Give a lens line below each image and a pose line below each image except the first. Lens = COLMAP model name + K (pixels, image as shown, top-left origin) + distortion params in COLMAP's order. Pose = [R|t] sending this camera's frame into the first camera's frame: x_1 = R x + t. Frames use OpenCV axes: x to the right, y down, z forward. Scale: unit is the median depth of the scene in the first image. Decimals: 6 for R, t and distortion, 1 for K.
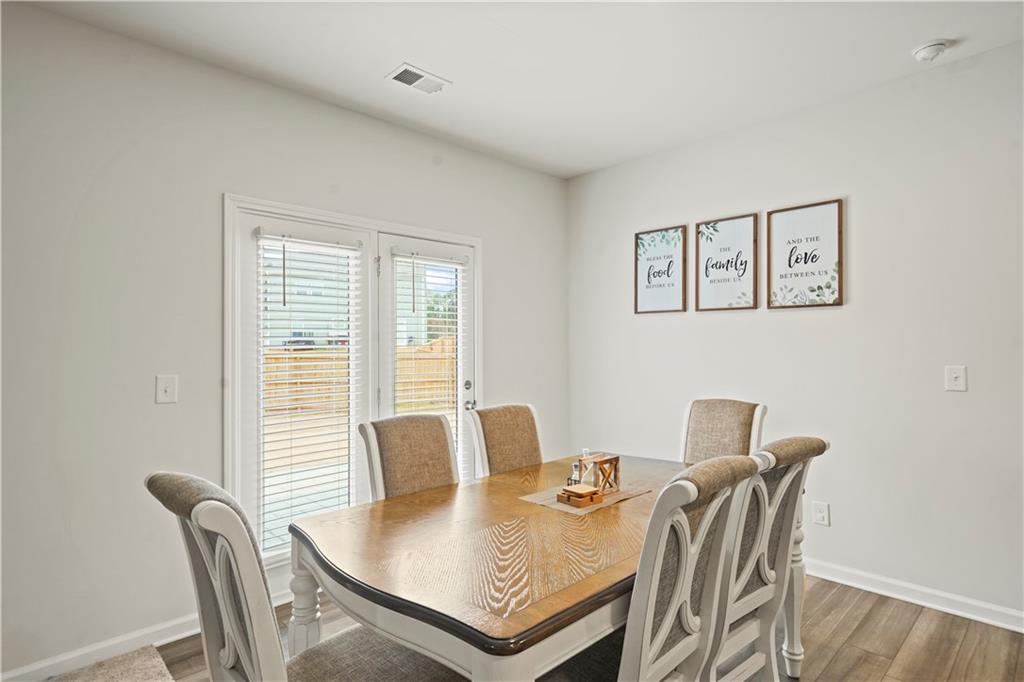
lens RADIAL K [[523.3, 0, 511.7], [0, 523.3, 341.2], [0, 0, 1]] dist [0.001833, 0.000173]
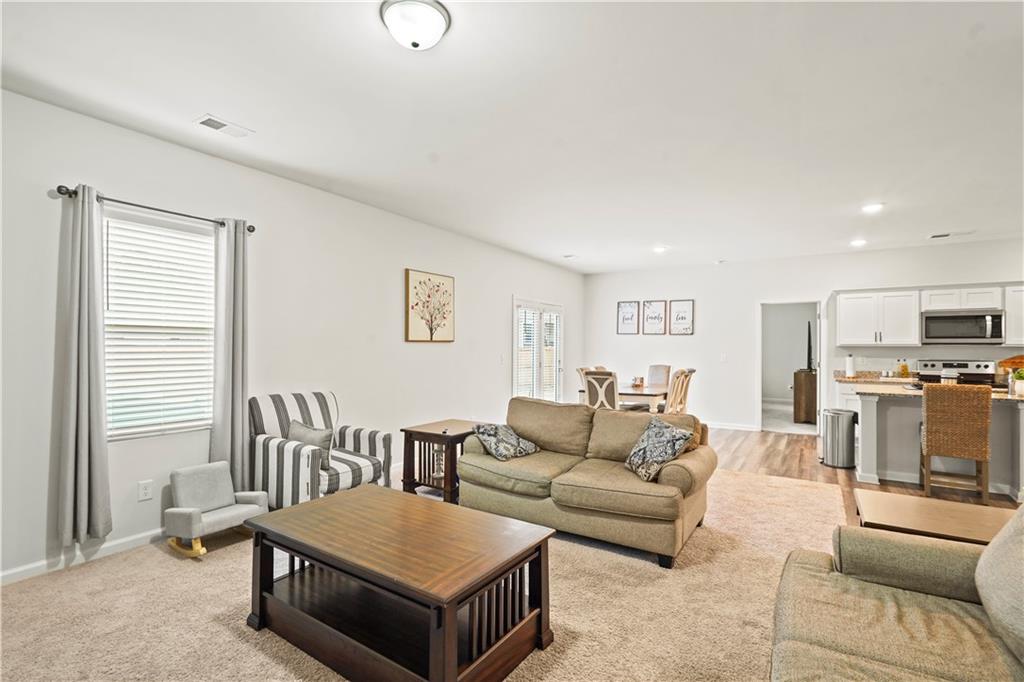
lens RADIAL K [[464.5, 0, 508.2], [0, 464.5, 343.2], [0, 0, 1]] dist [-0.002690, 0.004668]
pose [[0.973423, 0.009235, 0.228827, -0.924660], [-0.012249, 0.999856, 0.011757, -0.033557], [-0.228686, -0.014247, 0.973396, -1.238290]]
